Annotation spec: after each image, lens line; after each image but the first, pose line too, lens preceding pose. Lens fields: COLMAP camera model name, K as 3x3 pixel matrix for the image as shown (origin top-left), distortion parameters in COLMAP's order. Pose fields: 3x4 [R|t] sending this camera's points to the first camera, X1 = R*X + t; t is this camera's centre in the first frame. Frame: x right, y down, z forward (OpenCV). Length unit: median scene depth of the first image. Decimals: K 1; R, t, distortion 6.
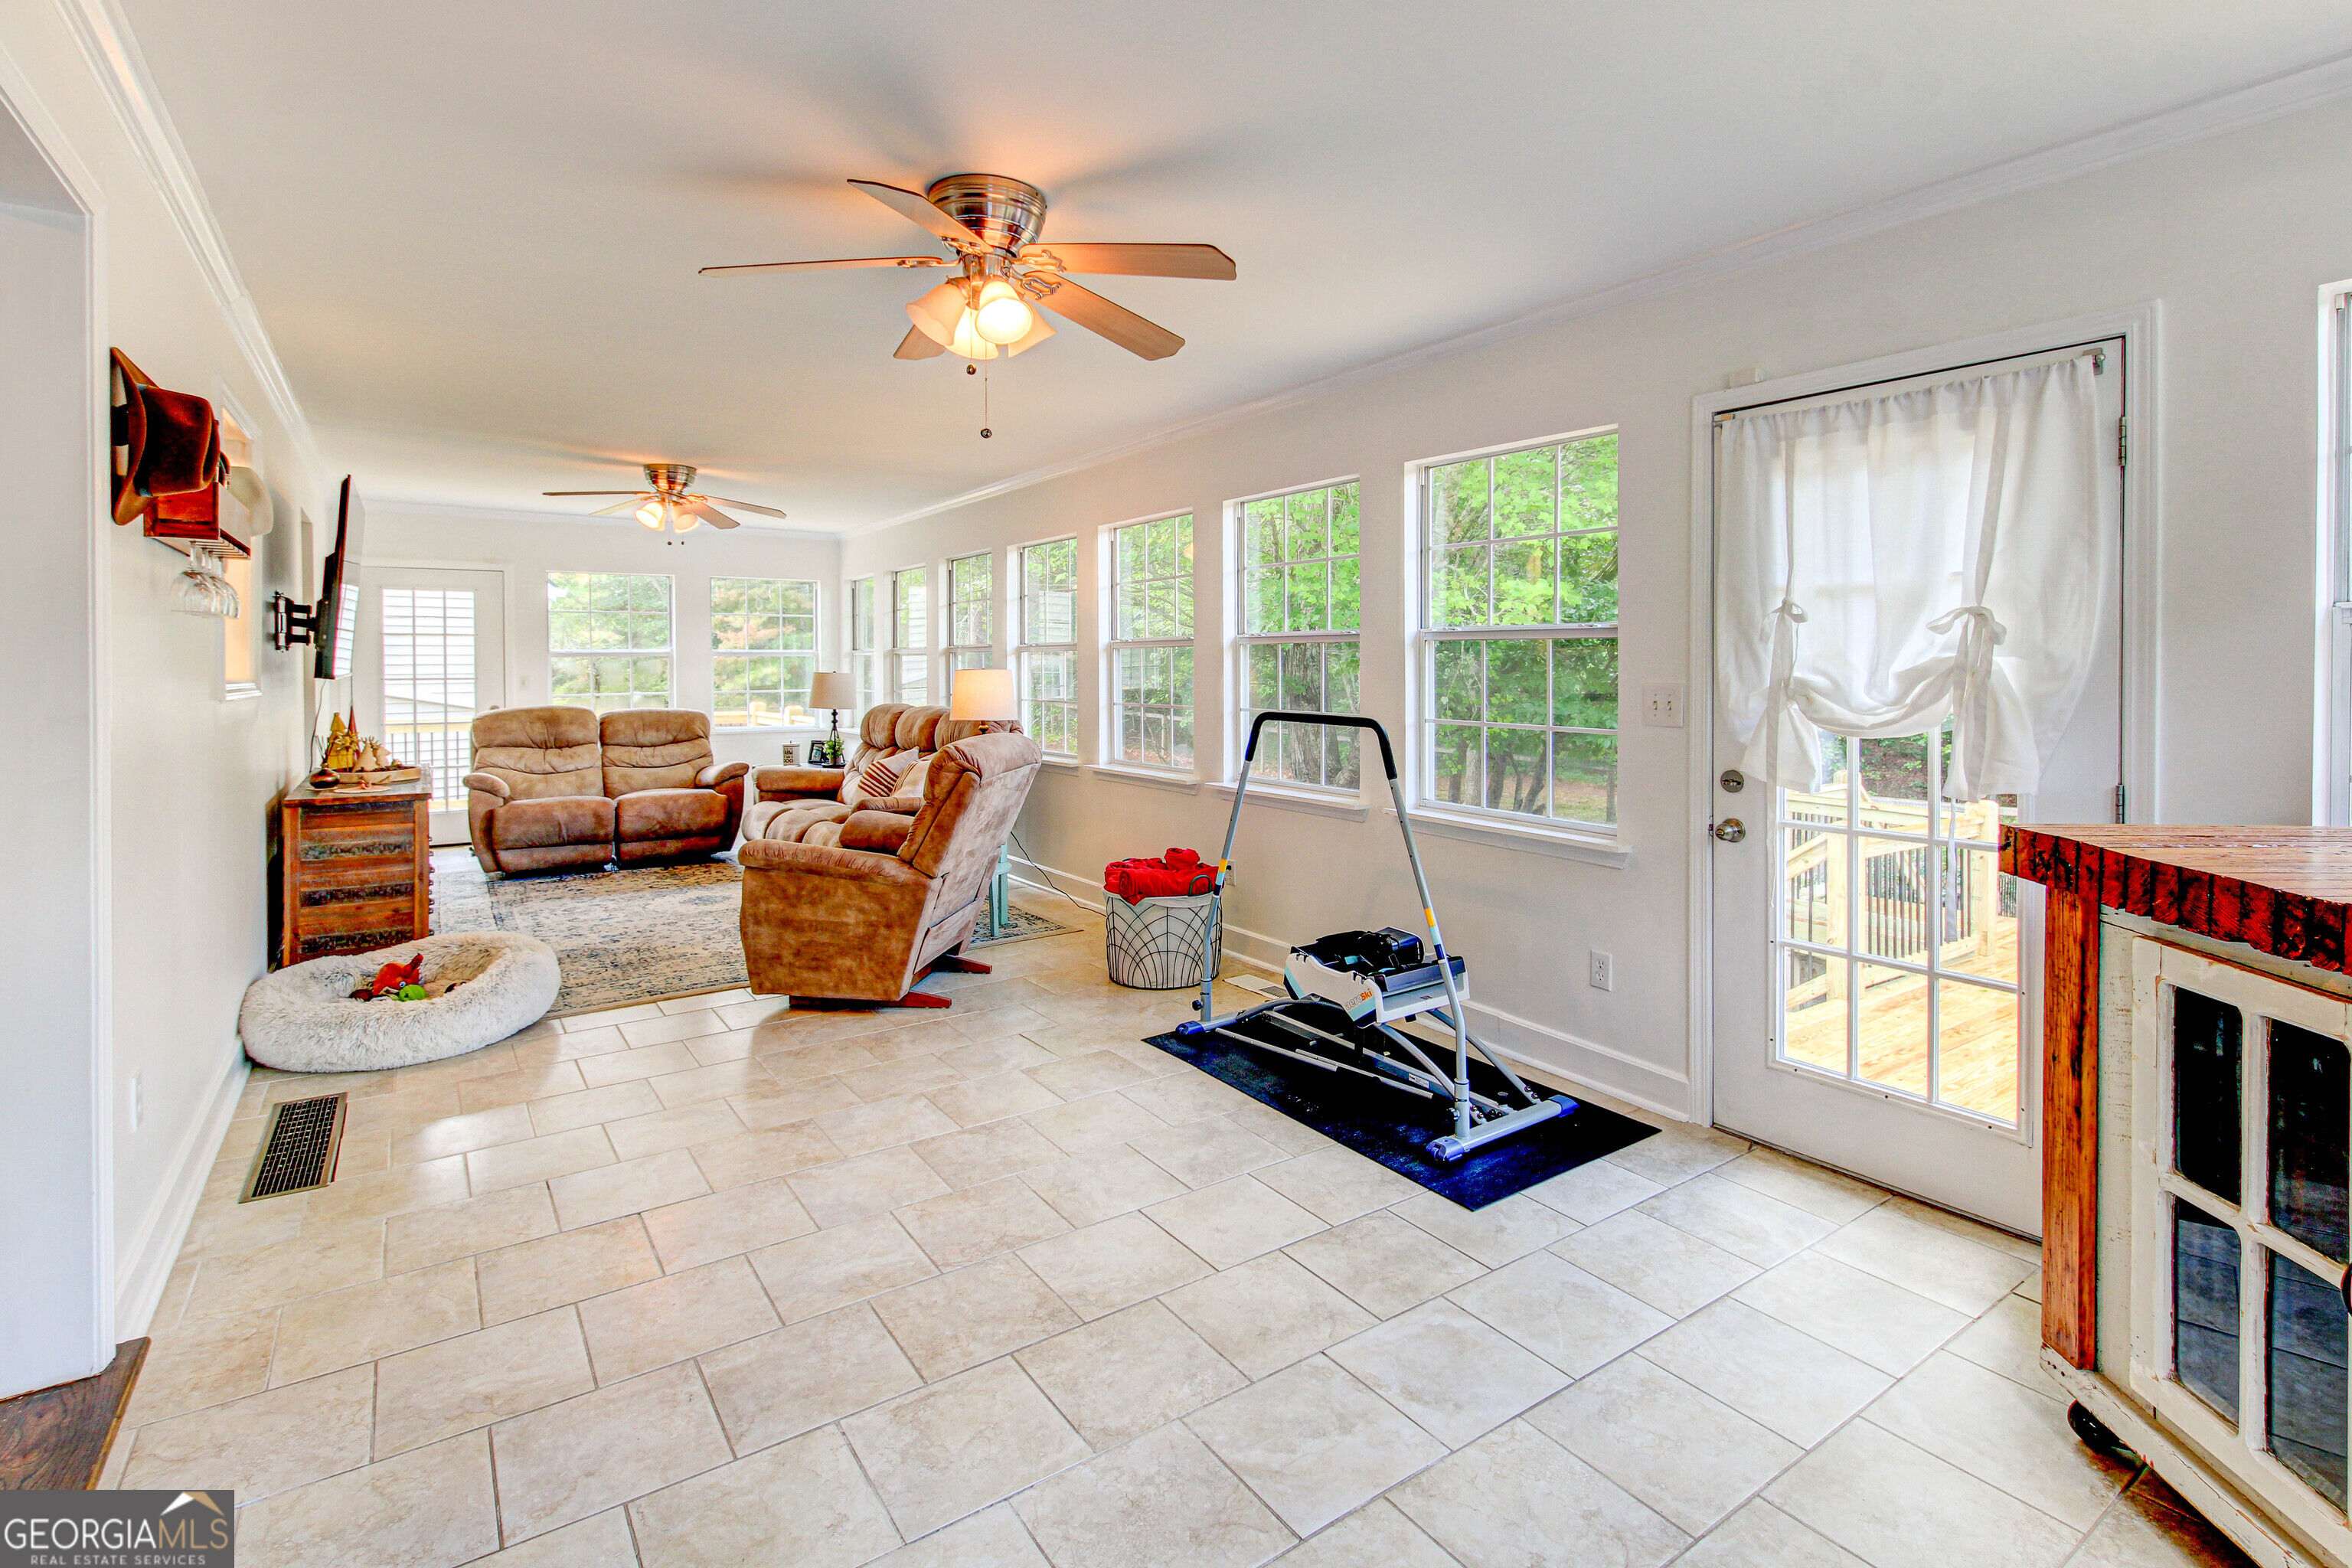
lens RADIAL K [[1122.3, 0, 1183.3], [0, 1122.3, 667.7], [0, 0, 1]] dist [0.012427, -0.000412]
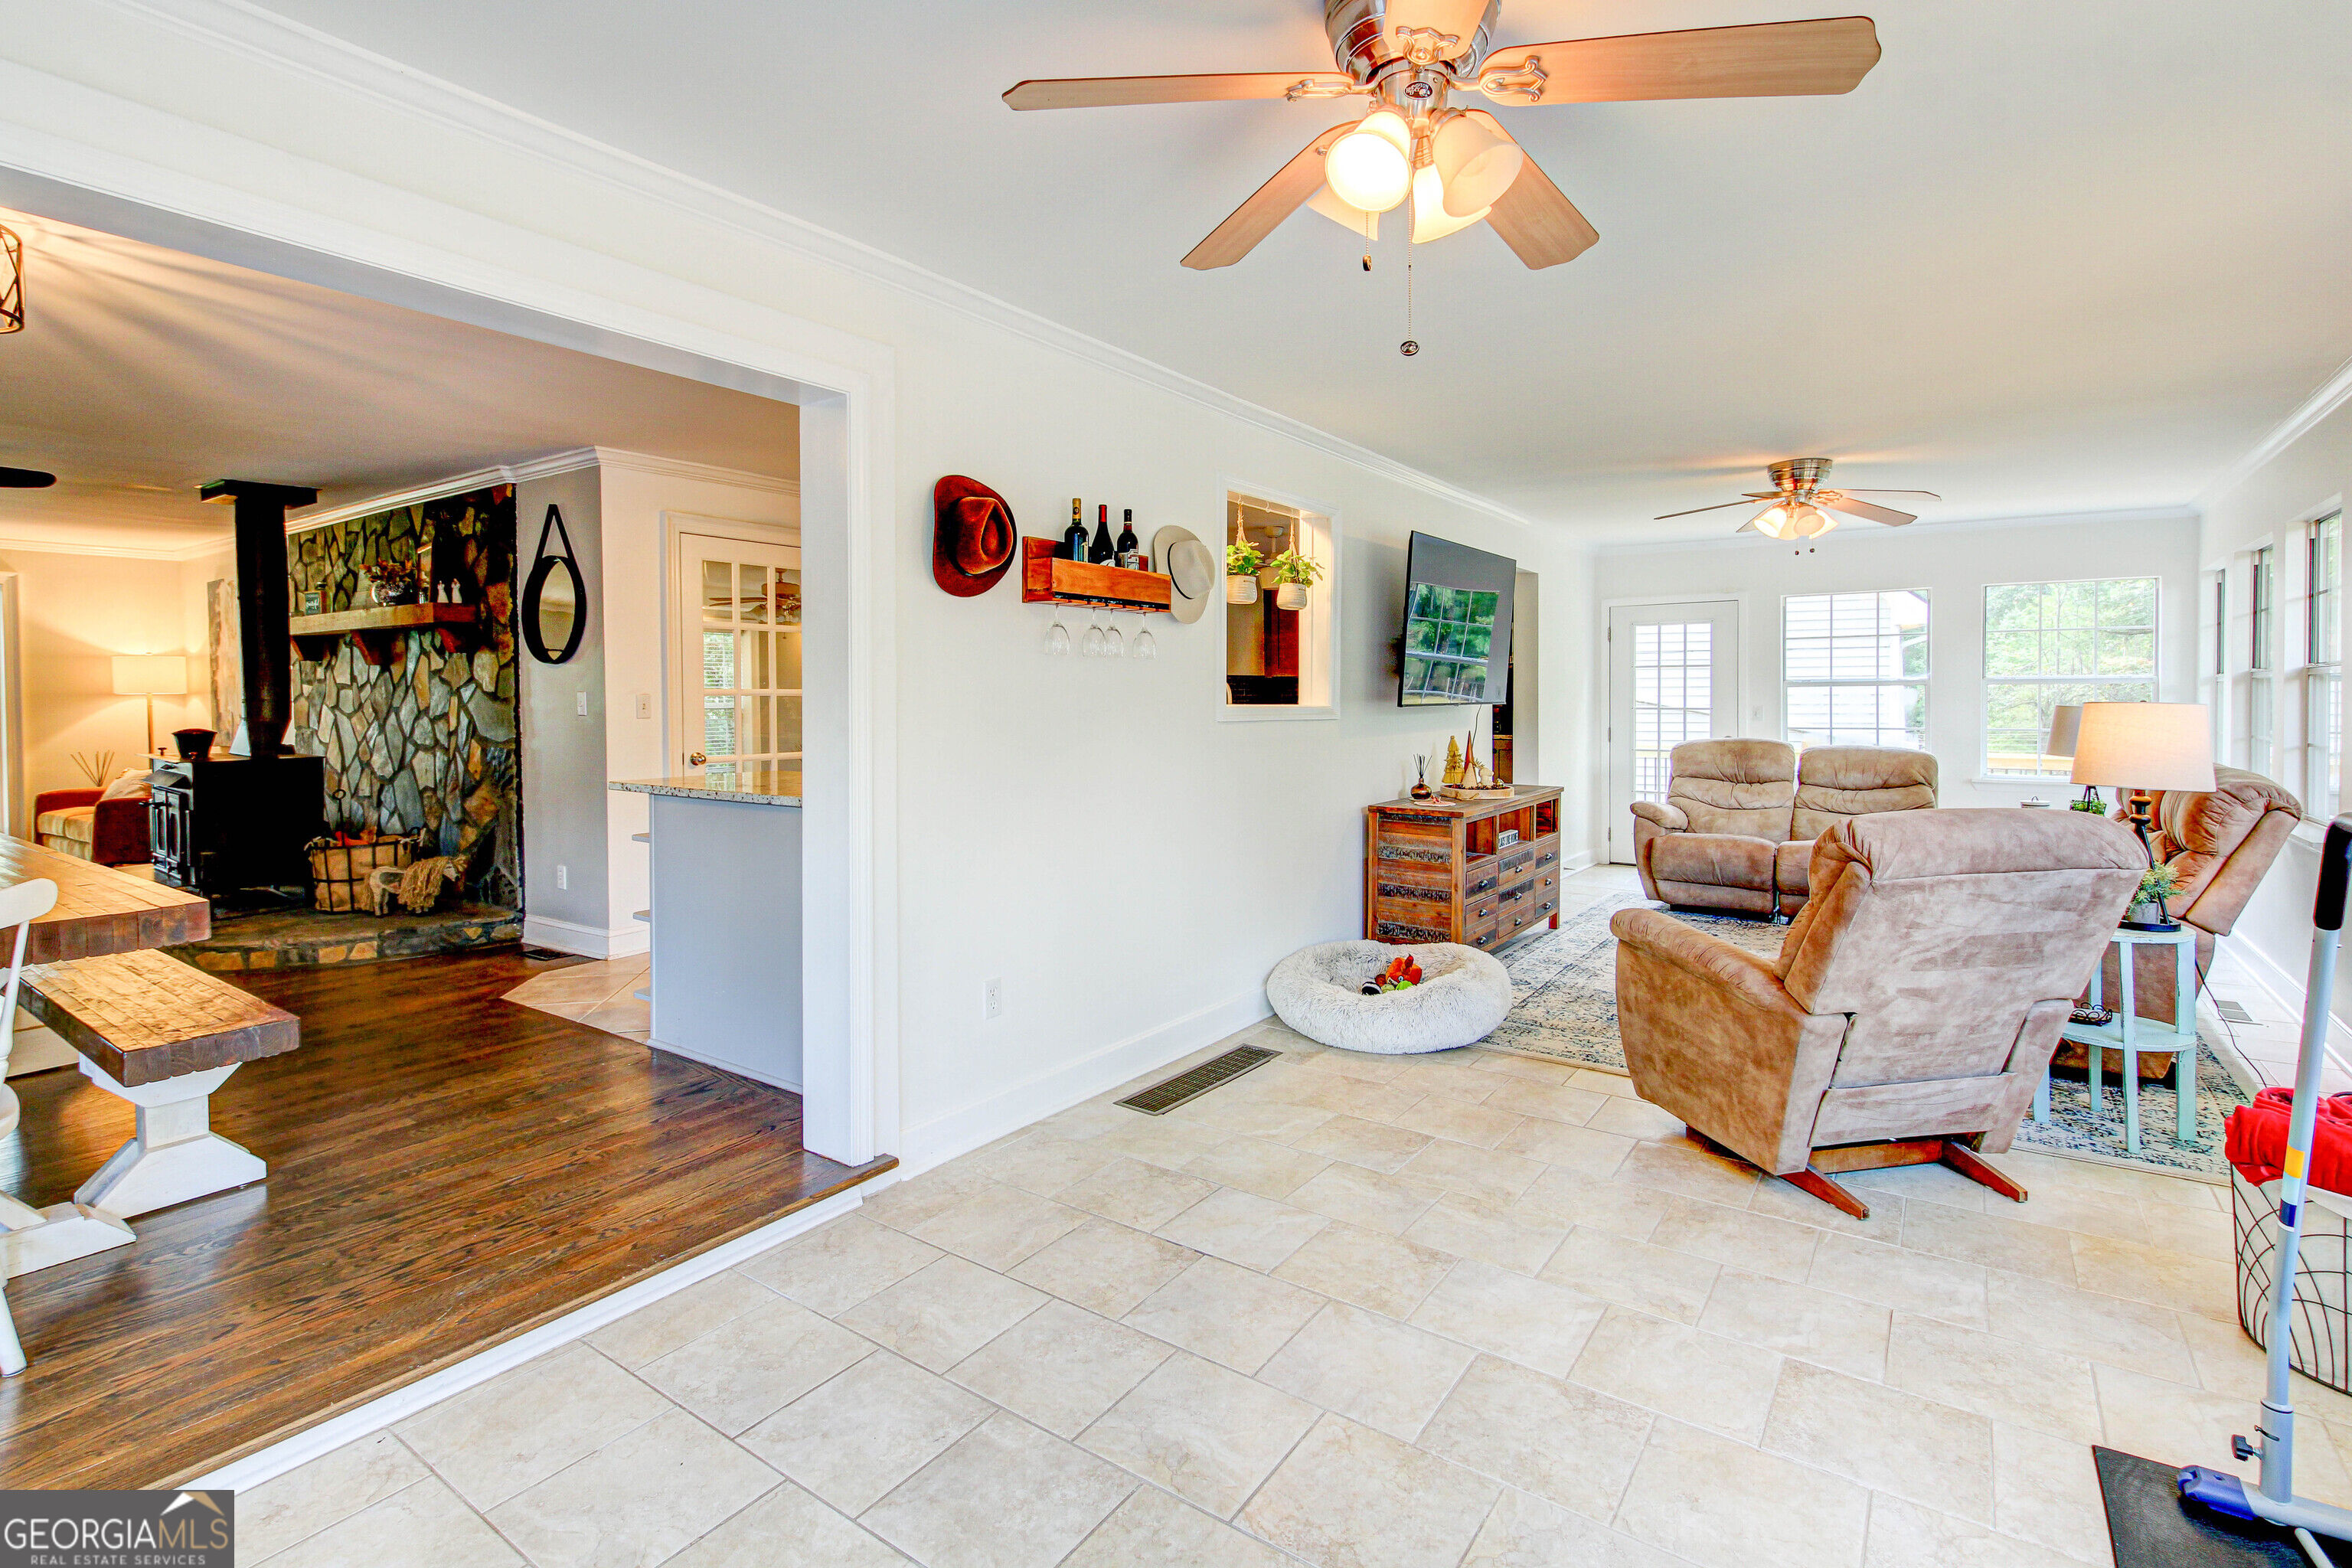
lens RADIAL K [[1096.8, 0, 1197.5], [0, 1096.8, 720.2], [0, 0, 1]] dist [0.019863, -0.009658]
pose [[0.352612, 0.020812, -0.935538, 0.240737], [-0.002767, 0.999771, 0.021198, 0.000035], [0.935765, -0.004886, 0.352589, 0.398103]]
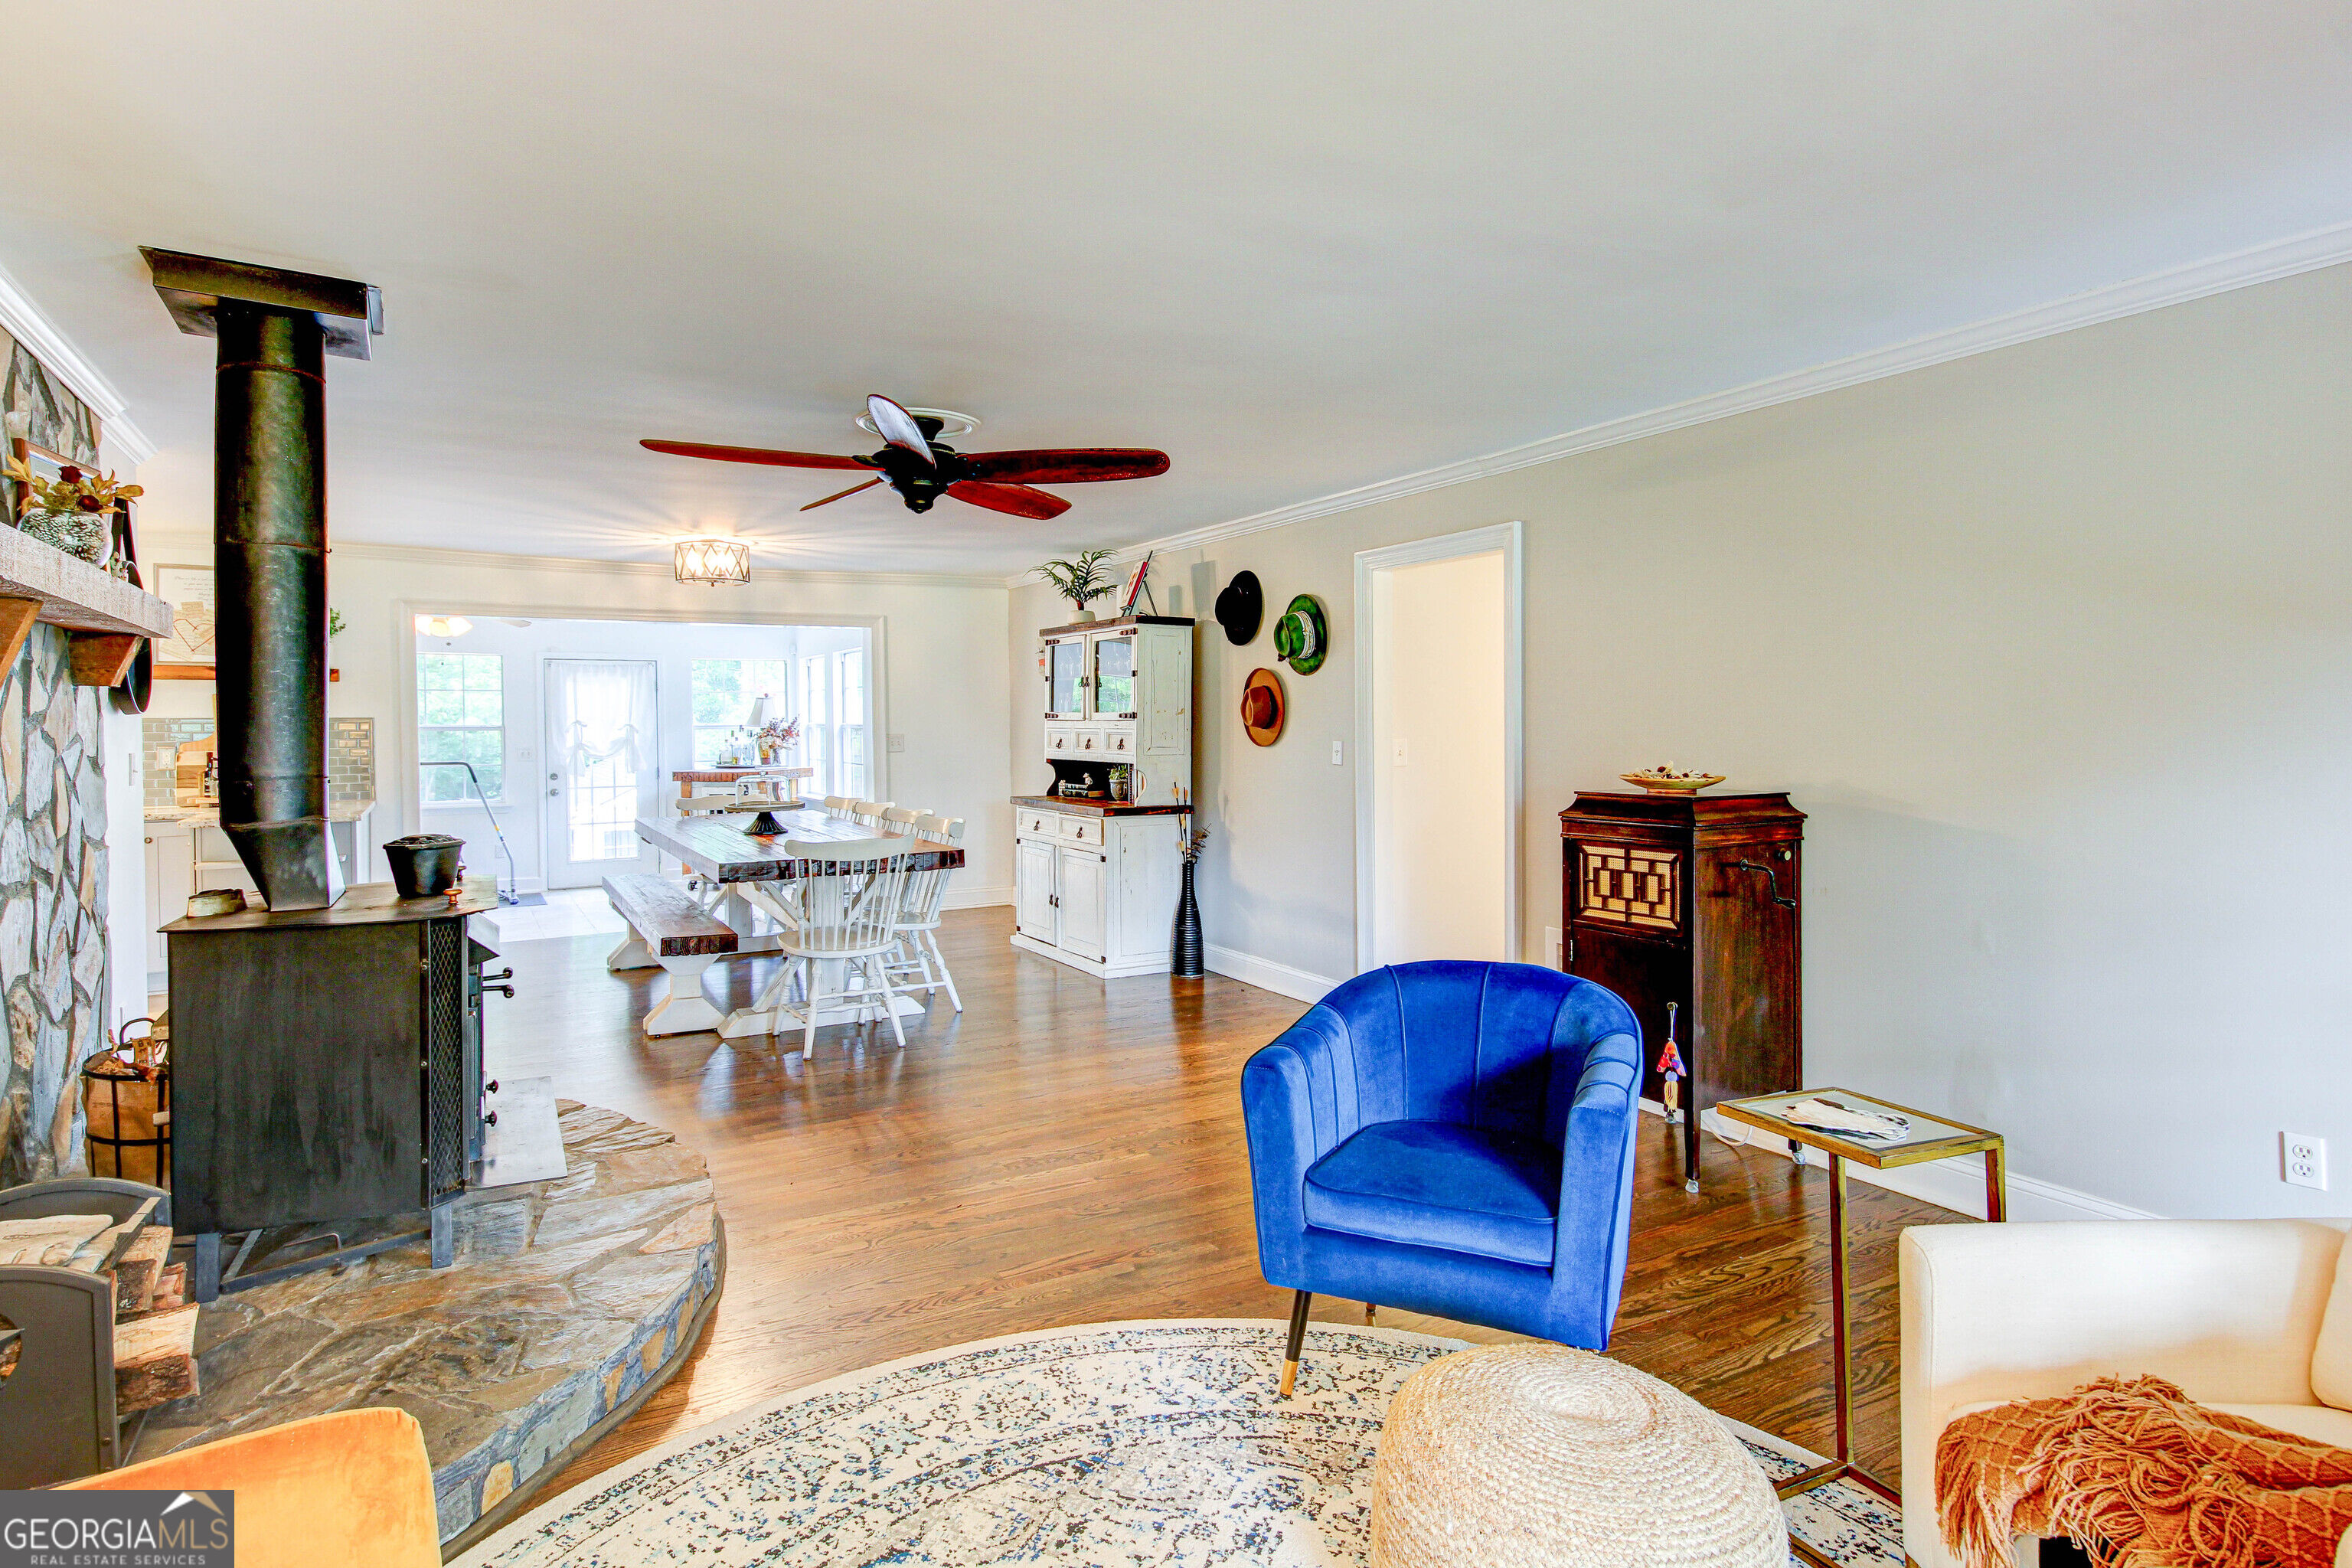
lens RADIAL K [[1230.6, 0, 1164.1], [0, 1230.6, 727.8], [0, 0, 1]] dist [0.001171, 0.000255]
pose [[0.076991, -0.000771, 0.997032, -1.981395], [0.009020, 0.999959, 0.000077, -0.014424], [-0.996991, 0.008987, 0.076995, -0.679040]]
